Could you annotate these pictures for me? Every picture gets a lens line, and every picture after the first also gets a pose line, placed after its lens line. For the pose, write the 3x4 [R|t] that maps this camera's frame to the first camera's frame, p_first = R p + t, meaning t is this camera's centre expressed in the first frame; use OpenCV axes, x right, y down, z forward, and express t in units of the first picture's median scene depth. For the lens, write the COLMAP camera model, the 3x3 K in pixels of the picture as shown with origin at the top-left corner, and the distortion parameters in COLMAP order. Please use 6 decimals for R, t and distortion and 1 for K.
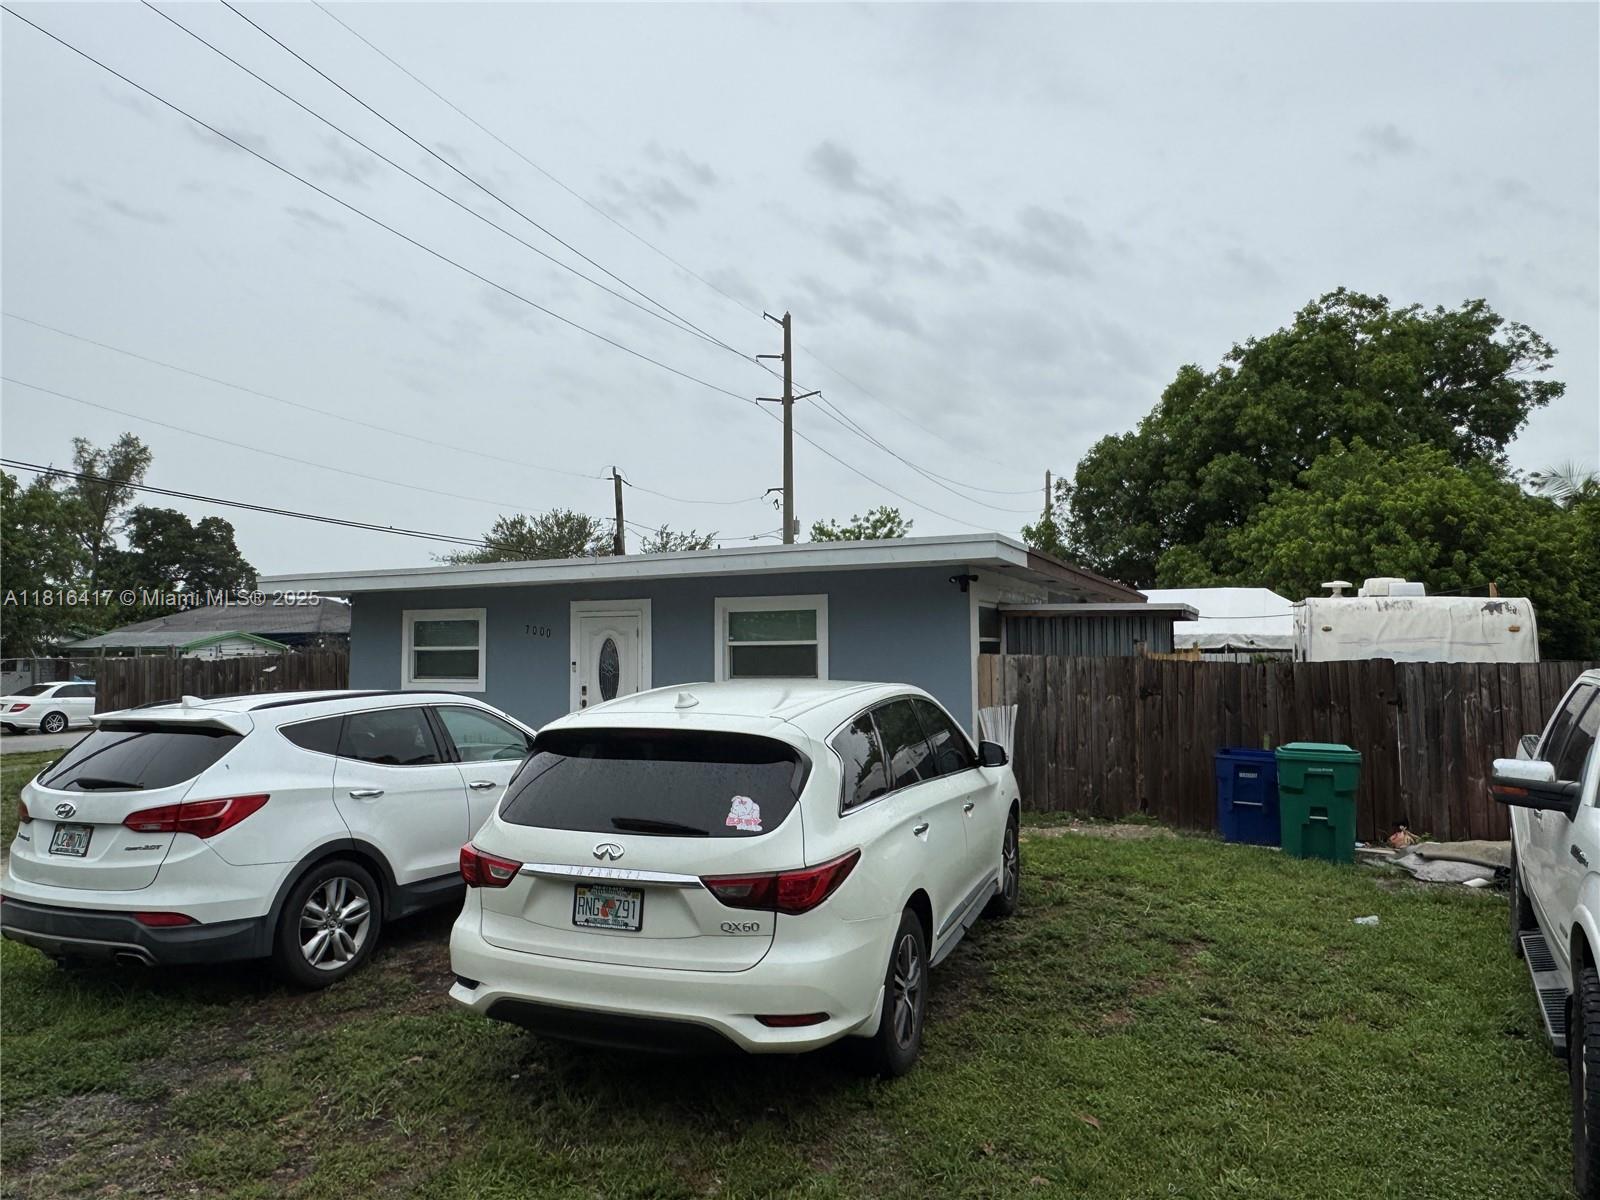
lens RADIAL K [[1075.9, 0, 800.0], [0, 1075.9, 600.0], [0, 0, 1]] dist [0.056813, 0.000363]
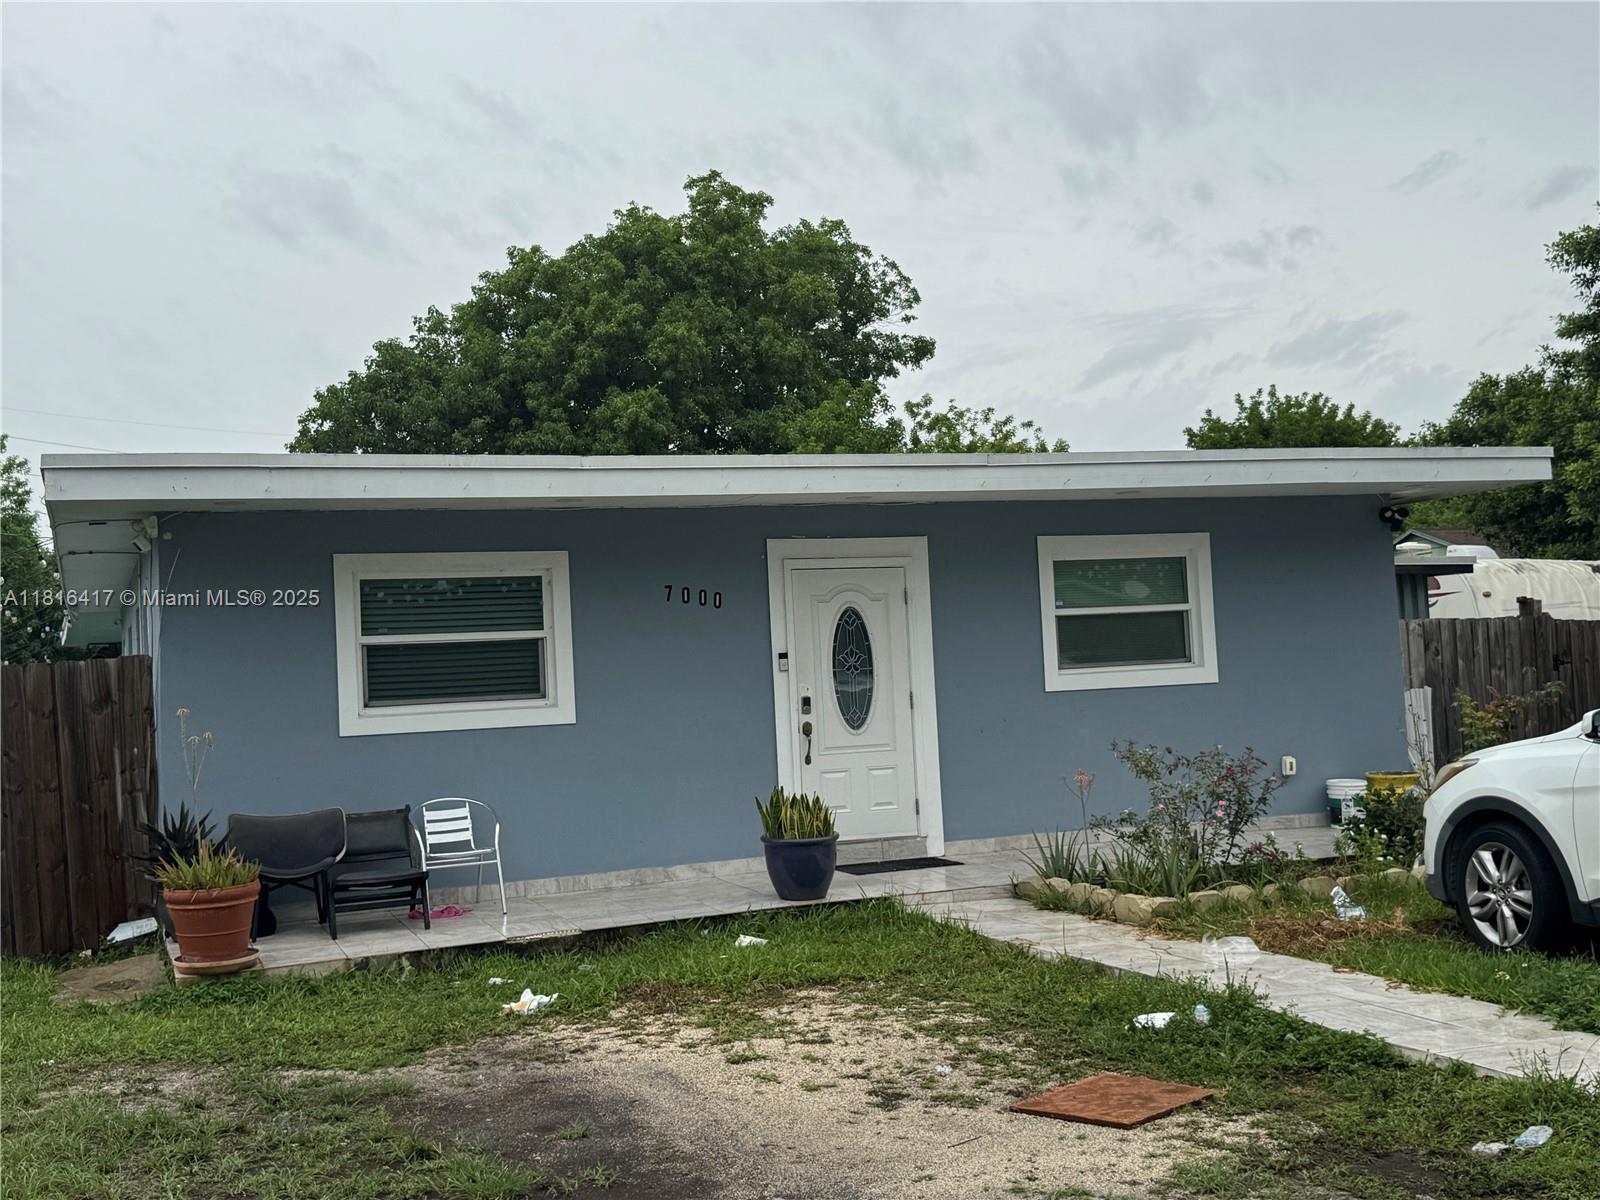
lens RADIAL K [[1770.8, 0, 800.0], [0, 1770.8, 600.0], [0, 0, 1]] dist [0.027314, 0.003209]
pose [[0.708633, 0.004897, 0.705560, -0.823997], [0.009976, 0.999806, -0.016958, 0.046485], [-0.705507, 0.019056, 0.708447, 0.377177]]
